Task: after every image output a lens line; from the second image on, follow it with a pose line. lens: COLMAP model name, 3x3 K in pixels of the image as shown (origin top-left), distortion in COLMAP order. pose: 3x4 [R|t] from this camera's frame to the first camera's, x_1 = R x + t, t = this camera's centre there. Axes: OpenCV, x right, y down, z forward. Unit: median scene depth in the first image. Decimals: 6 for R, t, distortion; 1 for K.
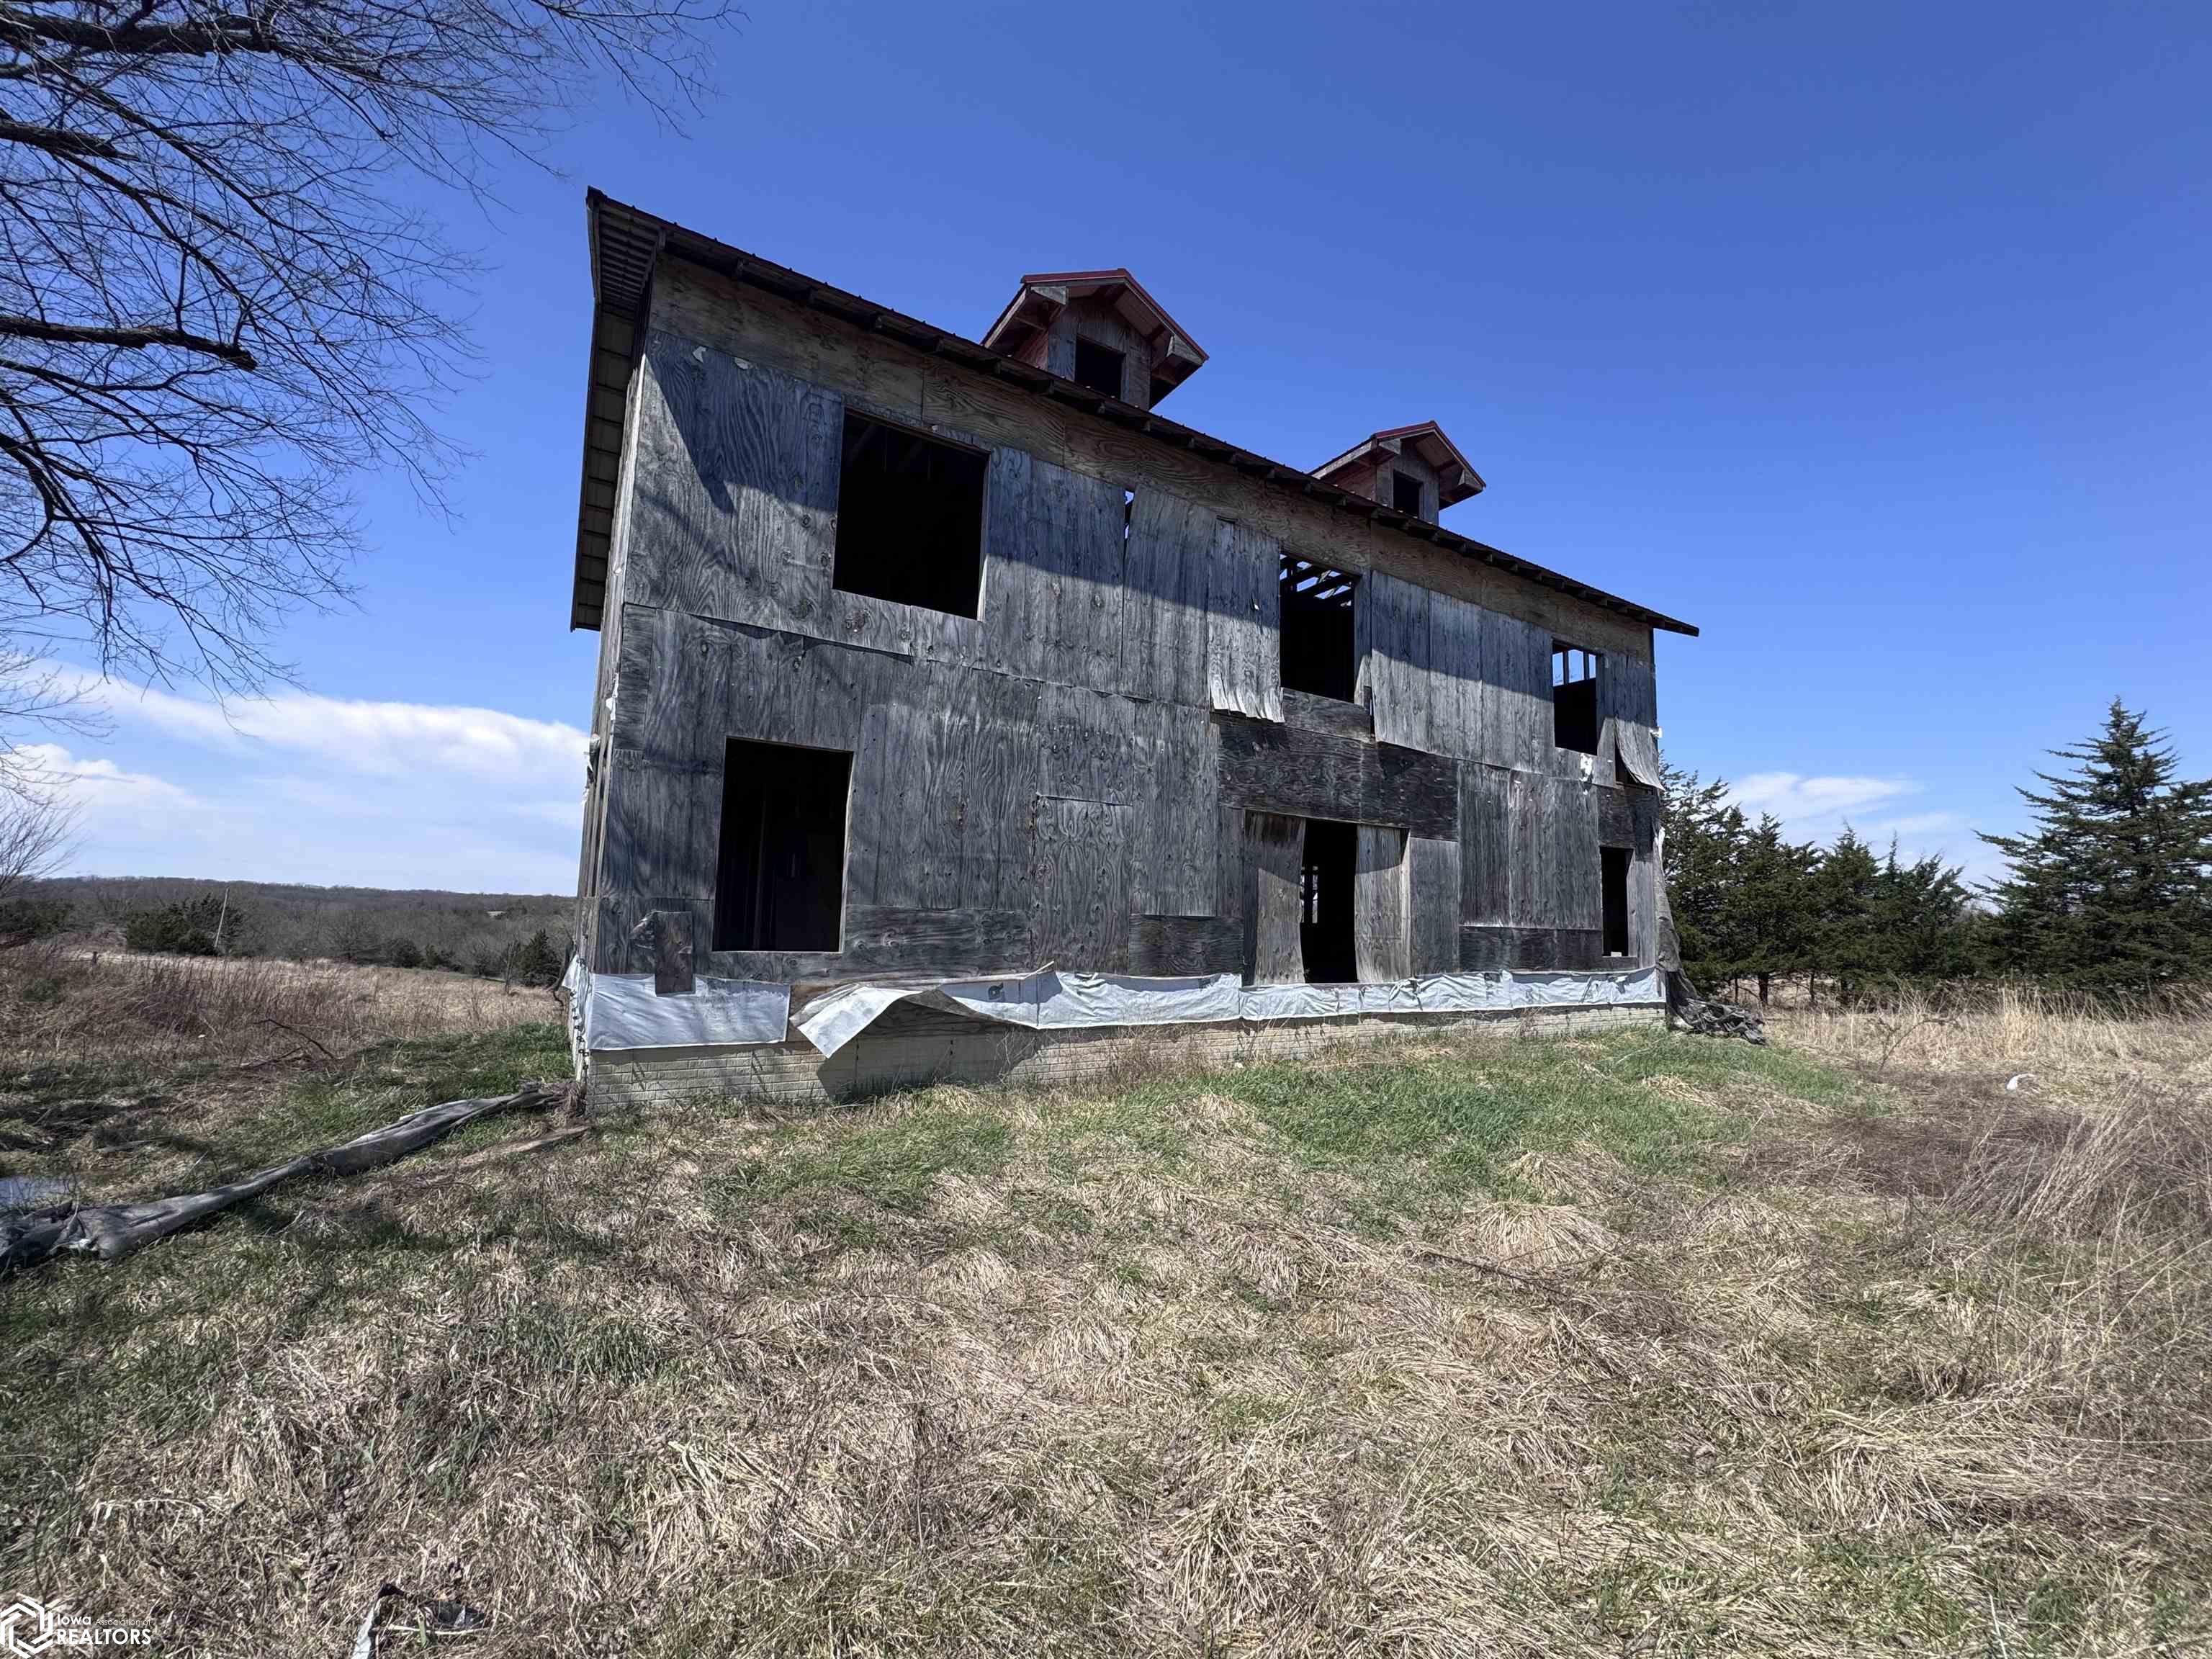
lens RADIAL K [[890.5, 0, 1101.6], [0, 890.5, 828.9], [0, 0, 1]] dist [-0.010097, -0.000163]
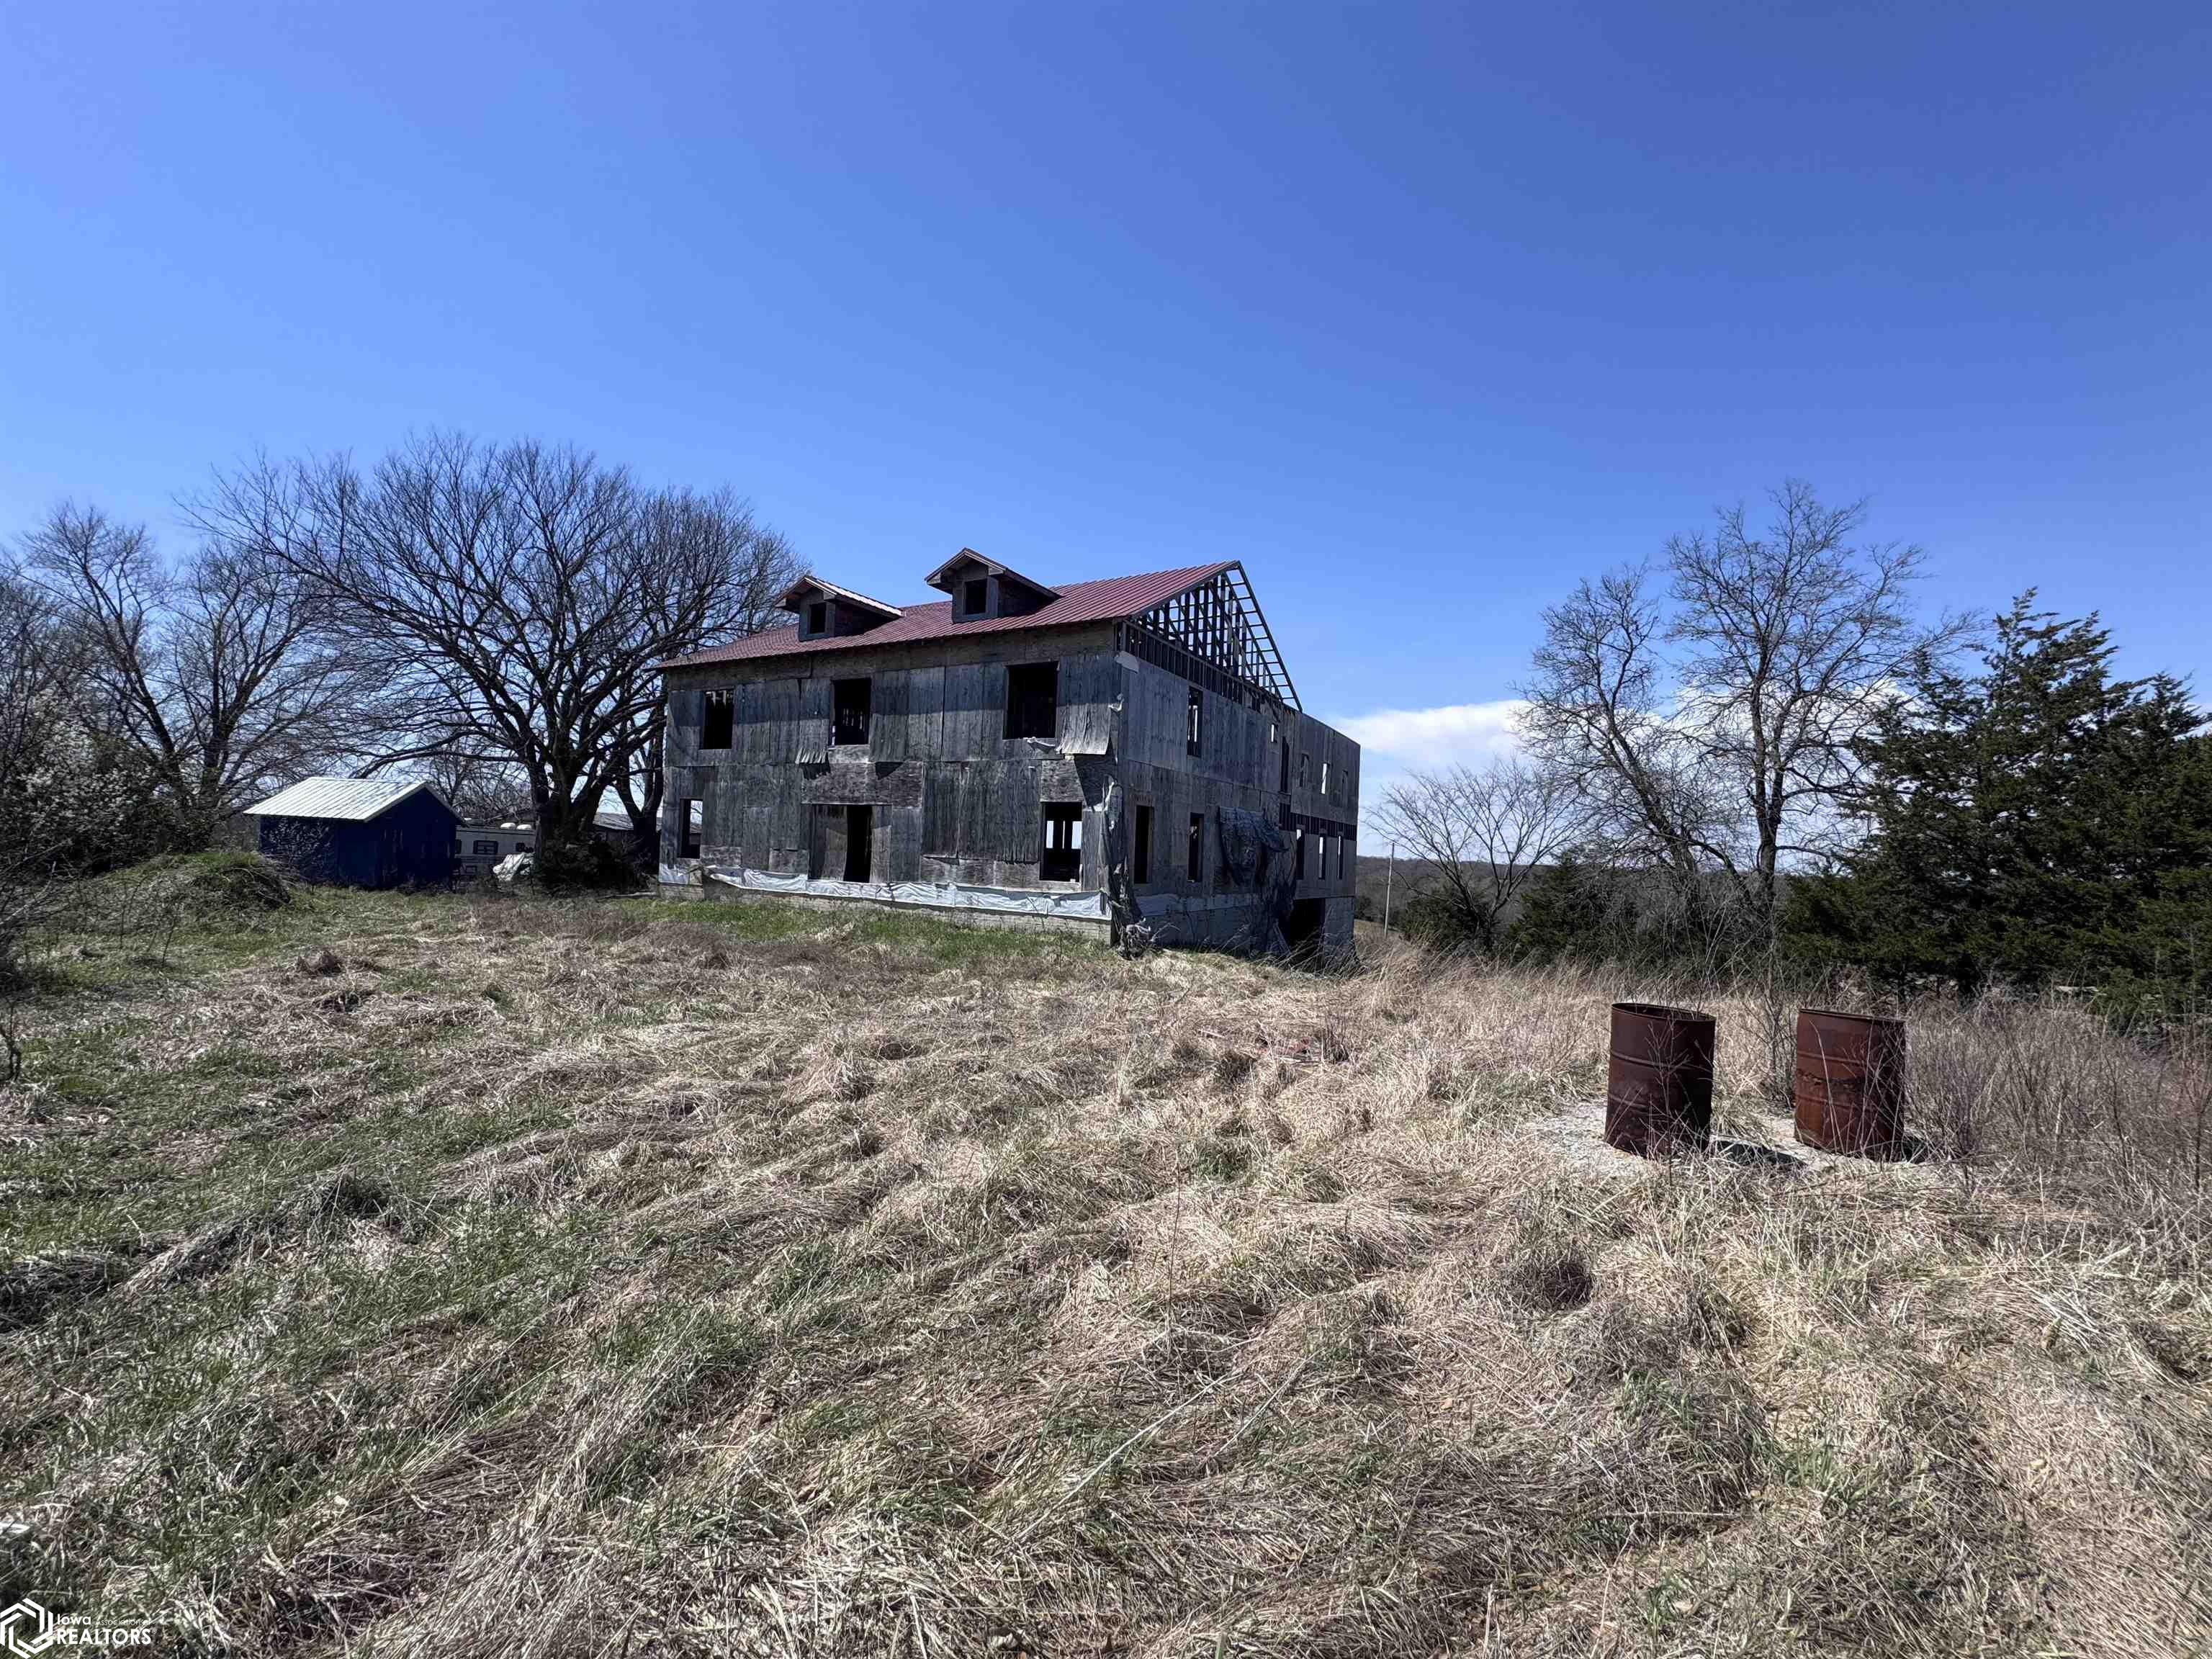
lens RADIAL K [[890.5, 0, 1105.9], [0, 890.5, 832.7], [0, 0, 1]] dist [-0.010097, -0.000163]
pose [[0.480000, -0.031481, -0.876703, 2.273362], [0.061334, 0.998115, -0.002260, 0.094325], [0.875122, -0.052687, 0.481026, 0.498846]]
